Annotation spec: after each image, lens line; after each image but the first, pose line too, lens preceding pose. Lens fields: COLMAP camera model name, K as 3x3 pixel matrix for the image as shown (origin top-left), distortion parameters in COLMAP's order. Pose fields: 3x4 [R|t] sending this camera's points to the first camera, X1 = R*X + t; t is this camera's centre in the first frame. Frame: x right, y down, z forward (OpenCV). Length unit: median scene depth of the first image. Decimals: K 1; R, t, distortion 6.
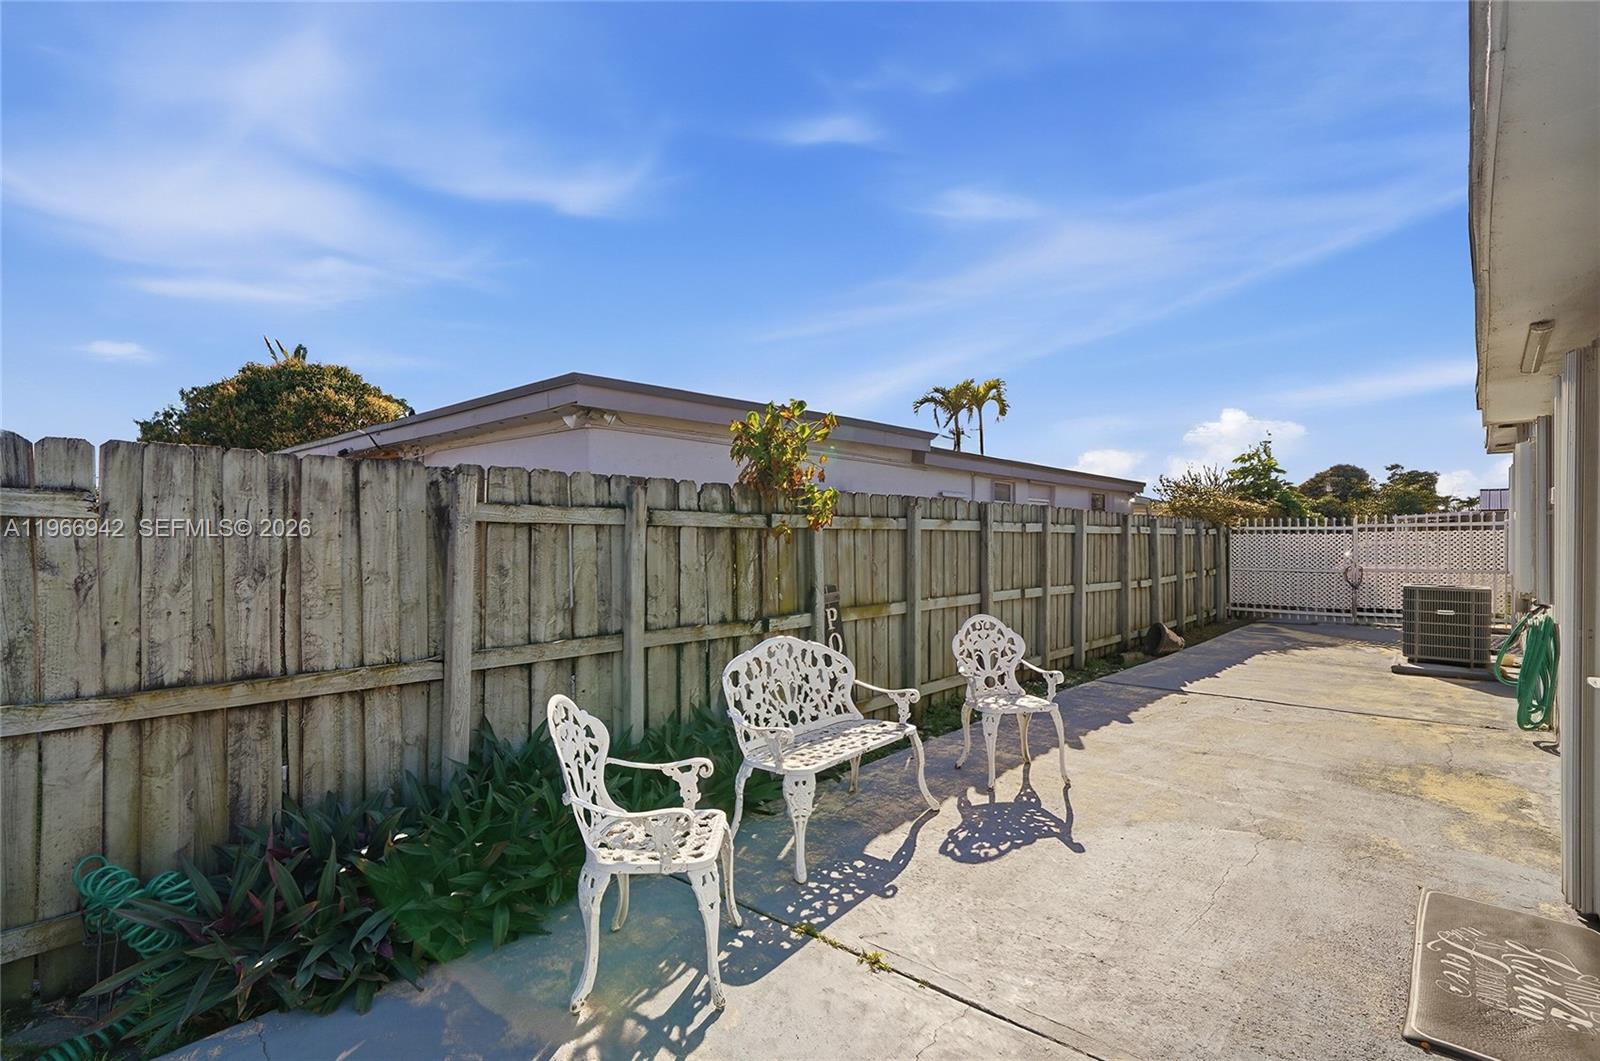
lens RADIAL K [[745.7, 0, 799.7], [0, 745.7, 536.2], [0, 0, 1]] dist [0.003828, -0.000076]
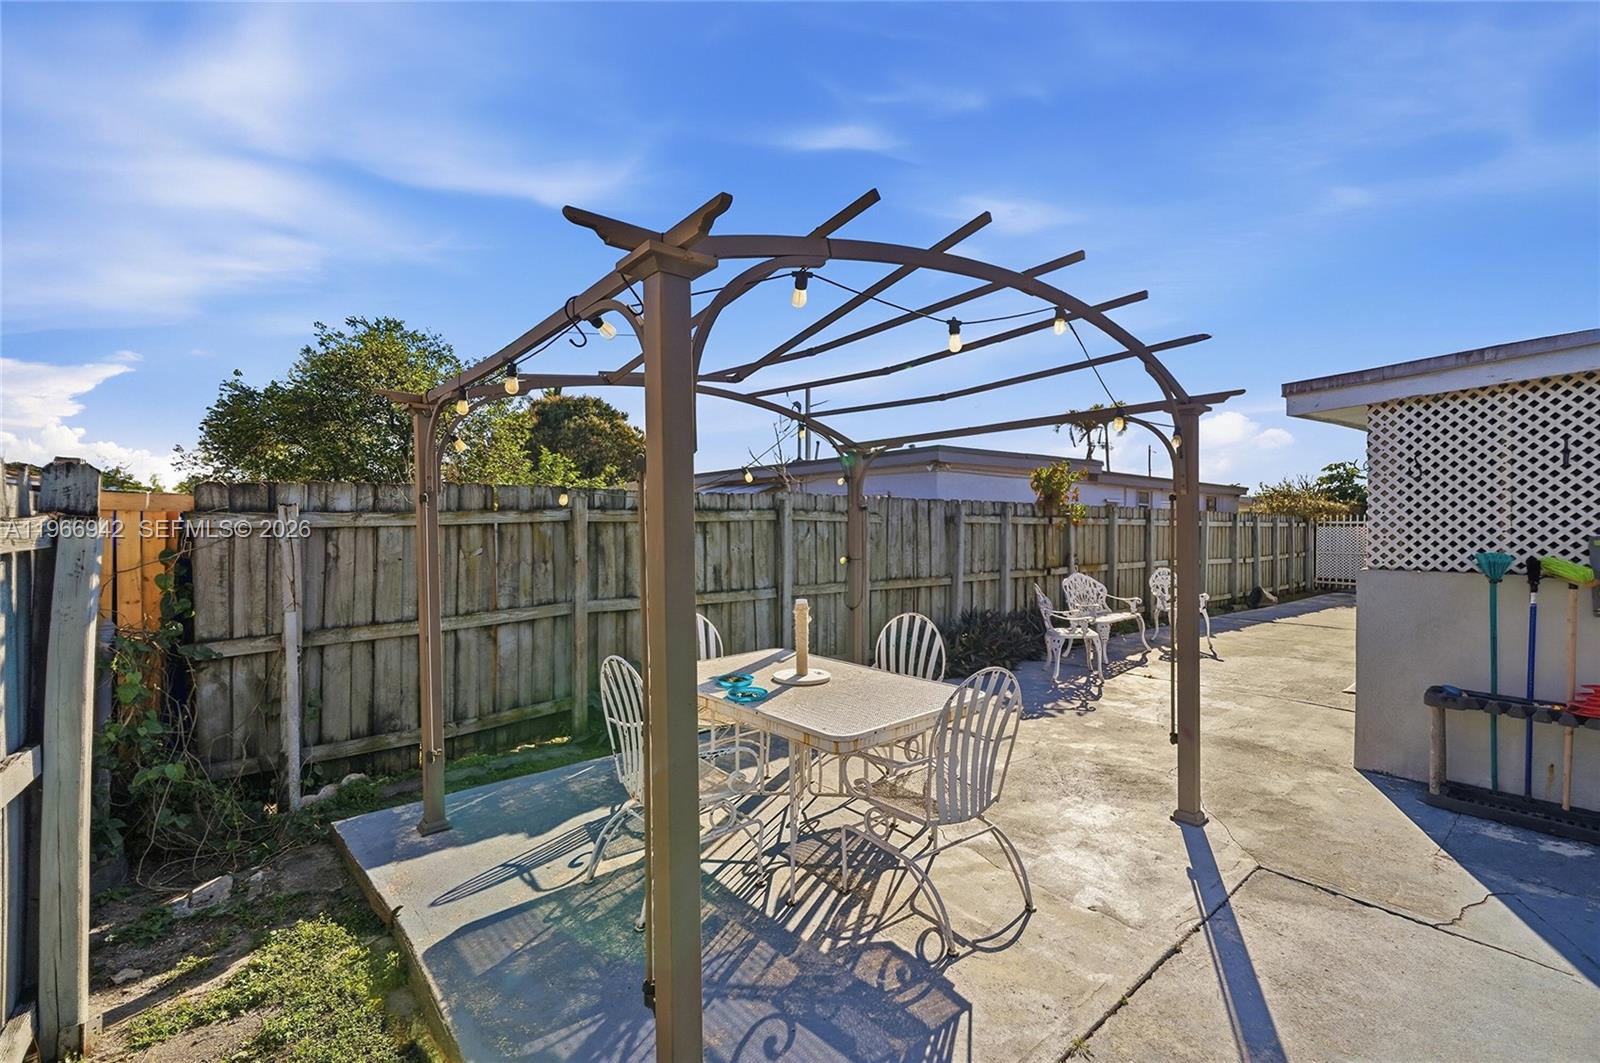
lens RADIAL K [[676.5, 0, 801.1], [0, 676.5, 526.7], [0, 0, 1]] dist [-0.004557, -0.000246]
pose [[0.988721, 0.003418, -0.149727, -0.311475], [-0.003103, 0.999992, 0.002339, -0.004735], [0.149734, -0.001848, 0.988725, -0.662344]]
